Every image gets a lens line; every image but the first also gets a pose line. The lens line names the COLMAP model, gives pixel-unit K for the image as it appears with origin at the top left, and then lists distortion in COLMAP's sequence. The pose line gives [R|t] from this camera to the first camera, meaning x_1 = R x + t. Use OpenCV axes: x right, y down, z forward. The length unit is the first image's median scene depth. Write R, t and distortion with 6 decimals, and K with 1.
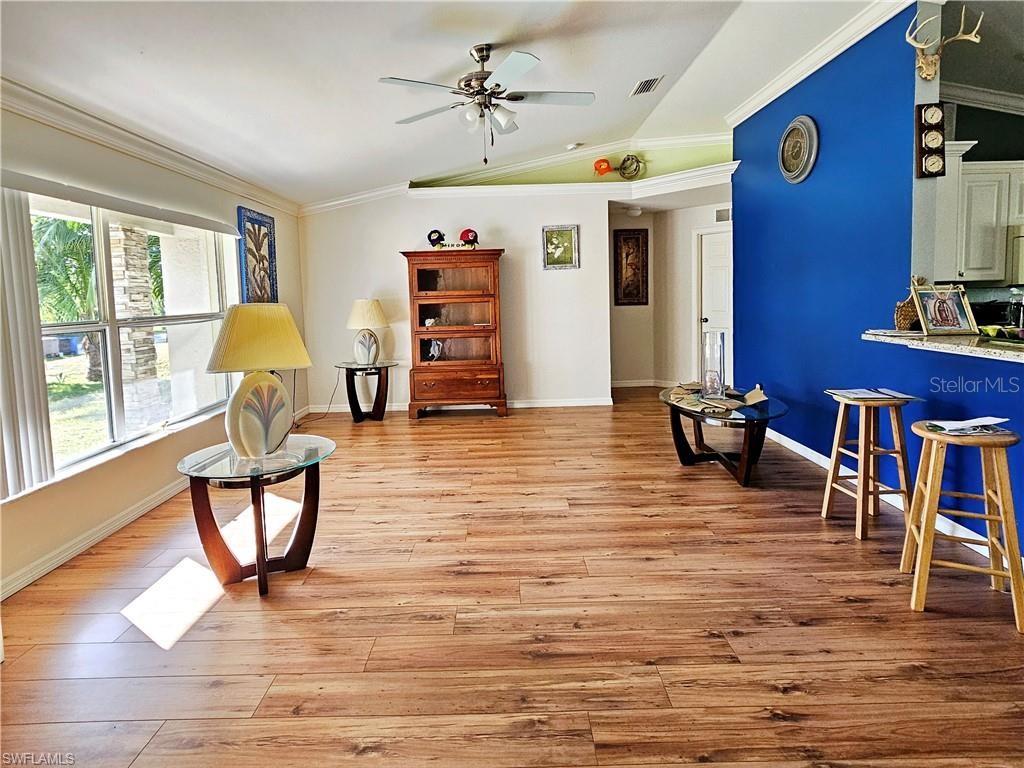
lens RADIAL K [[410.4, 0, 512.0], [0, 410.4, 384.0], [0, 0, 1]] dist [-0.000140, -0.000022]
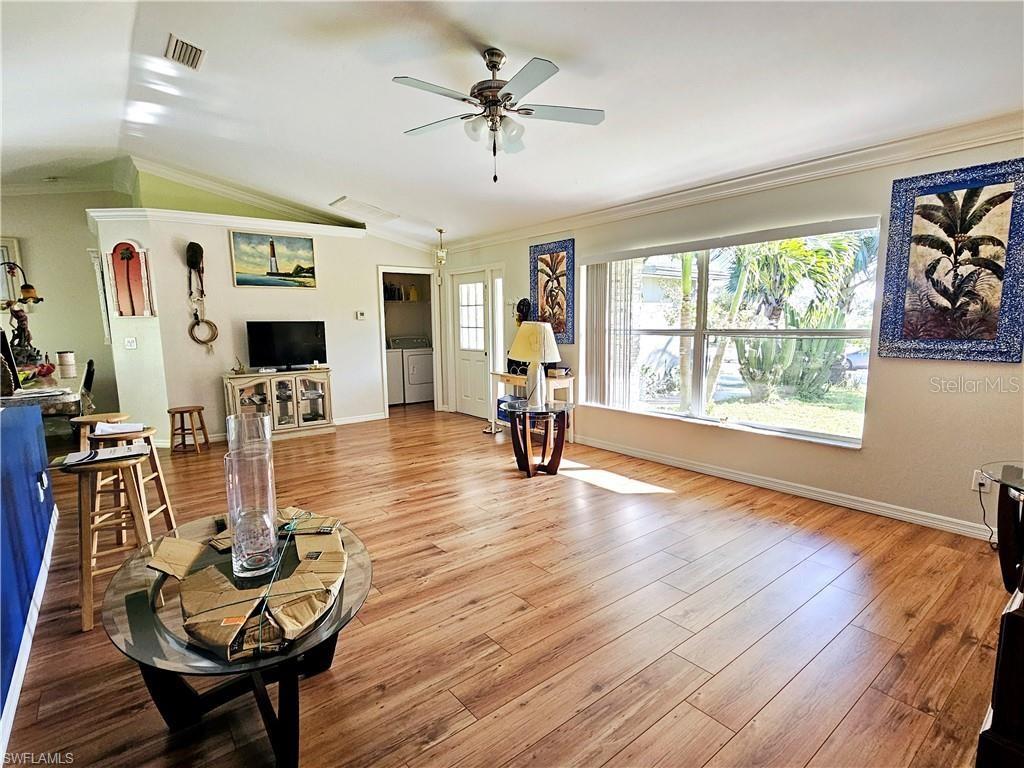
lens RADIAL K [[411.1, 0, 512.5], [0, 411.1, 361.0], [0, 0, 1]] dist [0.000243, 0.000013]
pose [[-0.851578, 0.064684, -0.520221, 0.318638], [-0.105132, 0.951125, 0.290359, -0.315290], [0.513577, 0.301956, -0.803157, 1.497541]]
